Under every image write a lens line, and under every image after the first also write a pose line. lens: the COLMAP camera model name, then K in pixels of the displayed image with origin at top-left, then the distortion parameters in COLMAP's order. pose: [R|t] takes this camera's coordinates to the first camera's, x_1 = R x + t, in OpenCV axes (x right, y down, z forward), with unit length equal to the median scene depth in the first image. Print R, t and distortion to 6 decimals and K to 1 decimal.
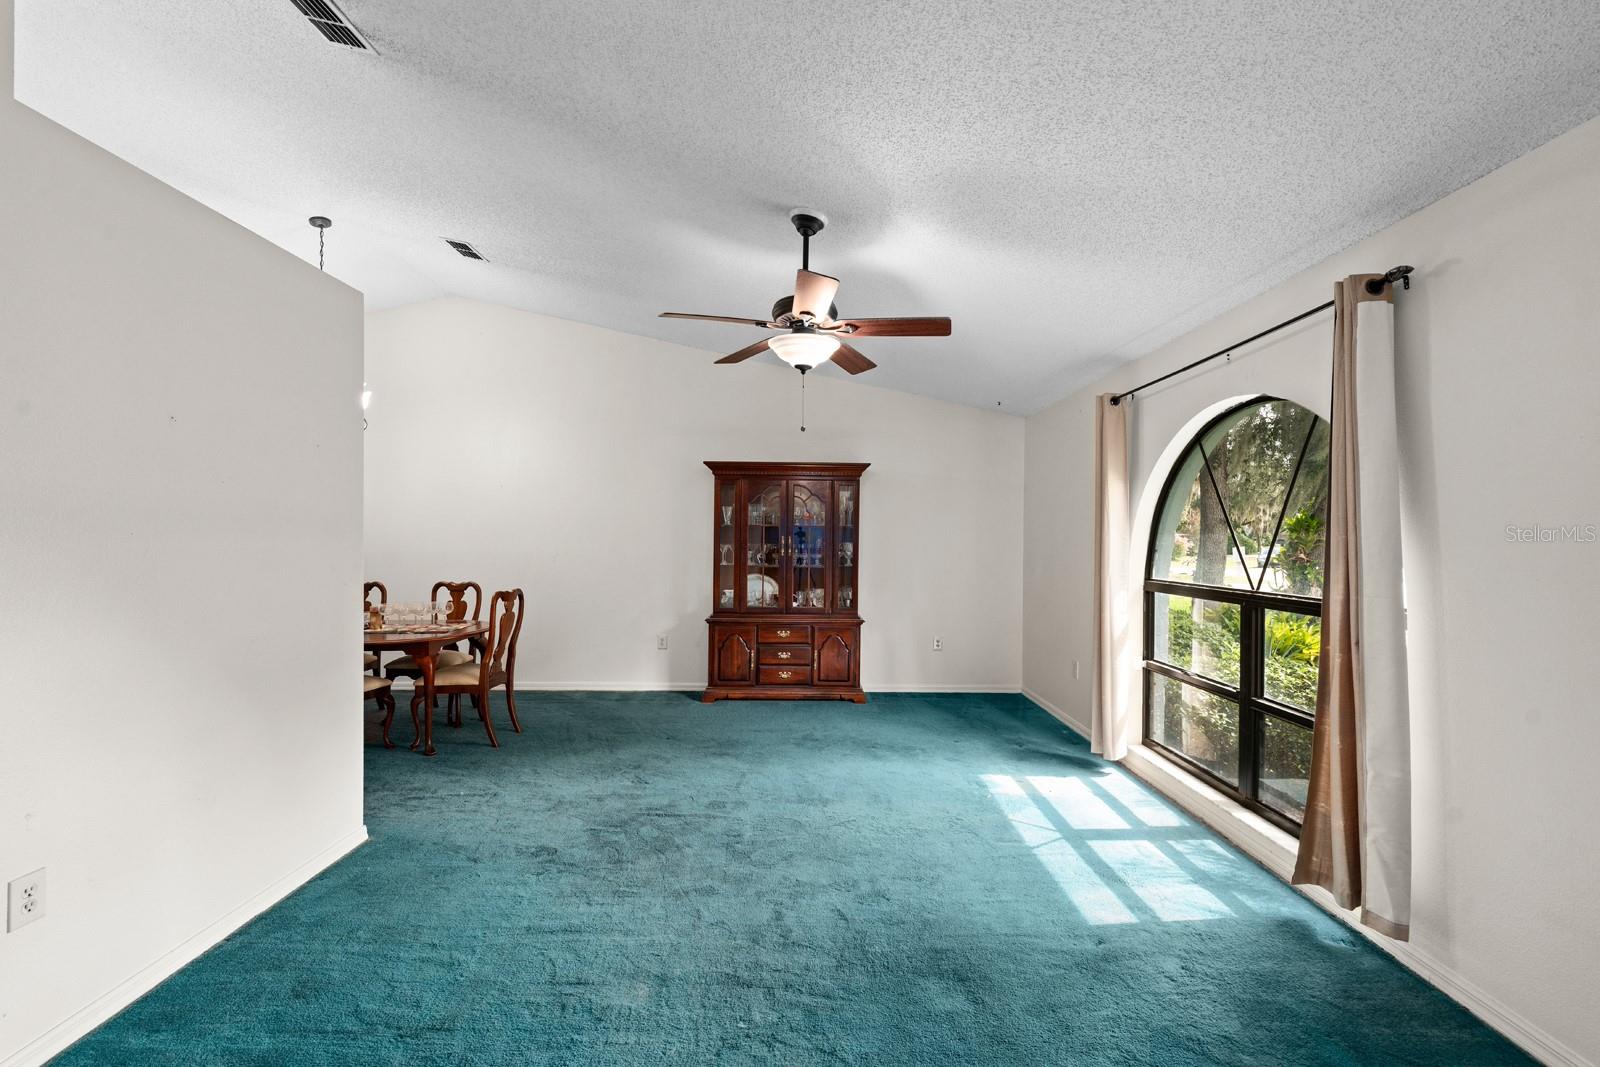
lens RADIAL K [[663.6, 0, 806.5], [0, 663.6, 534.1], [0, 0, 1]] dist [-0.002498, -0.000887]
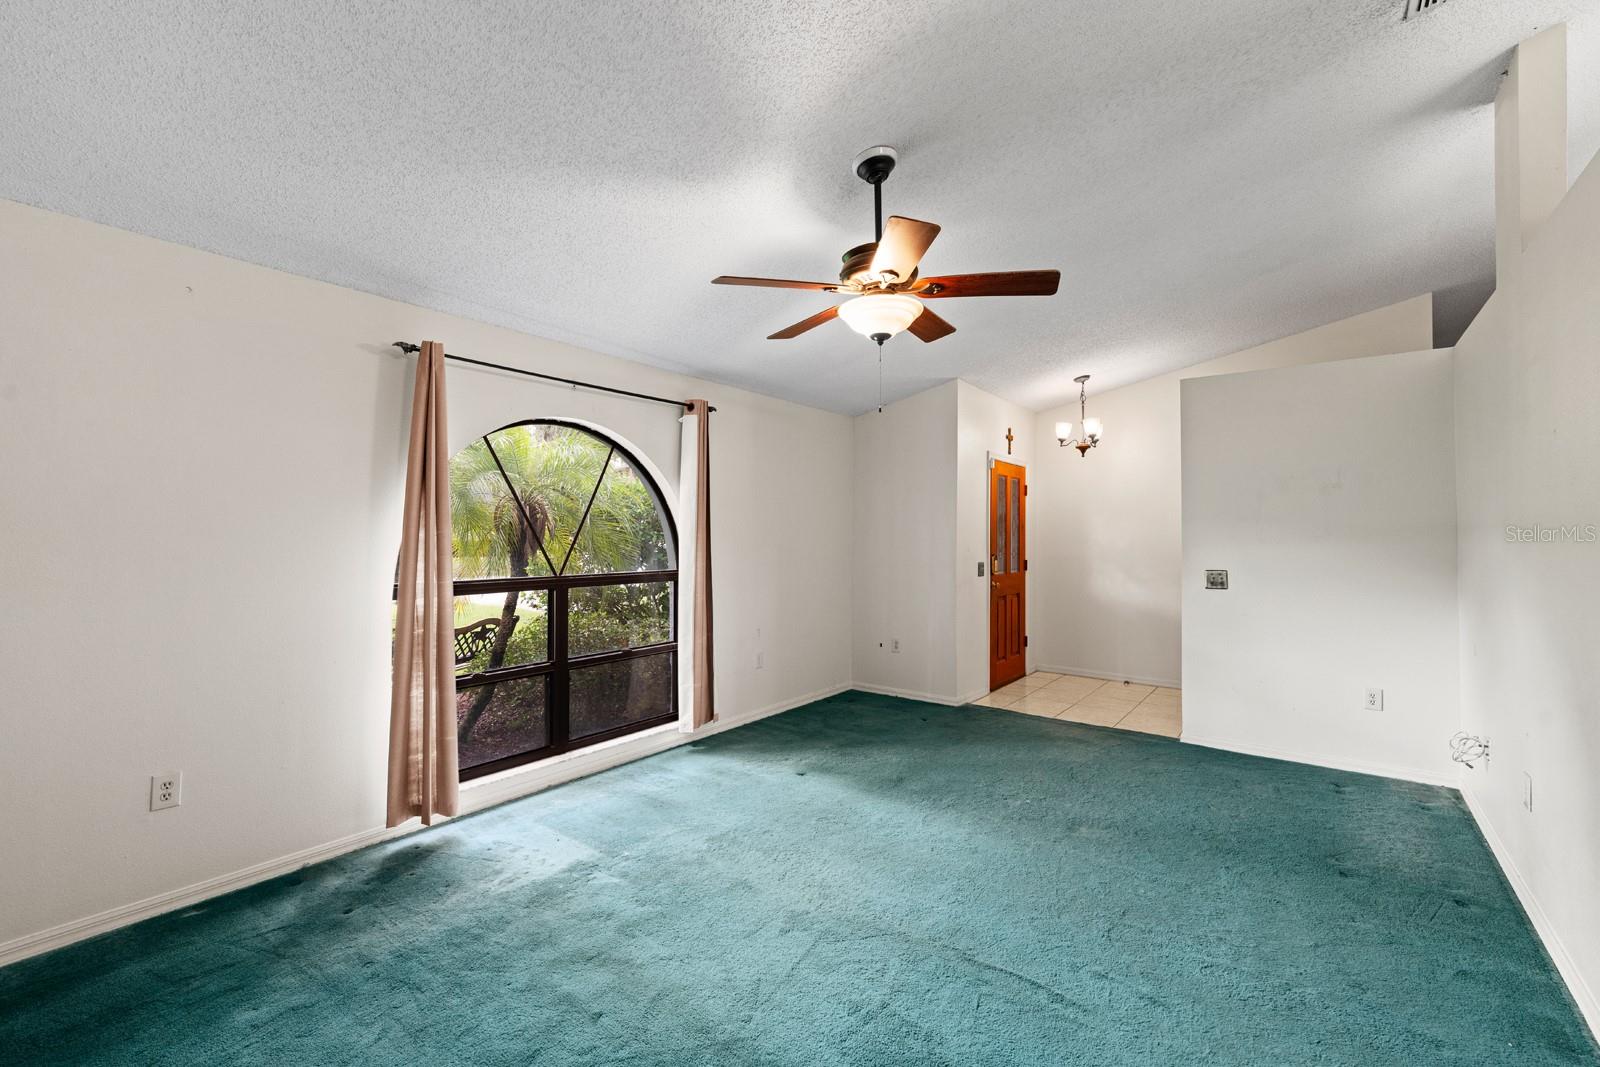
lens RADIAL K [[663.6, 0, 796.5], [0, 663.6, 534.2], [0, 0, 1]] dist [-0.002498, -0.000887]
pose [[-0.785561, -0.009464, 0.618712, -0.426499], [-0.014309, 0.999894, -0.002873, 0.006000], [-0.618619, -0.011110, -0.785613, 1.691480]]
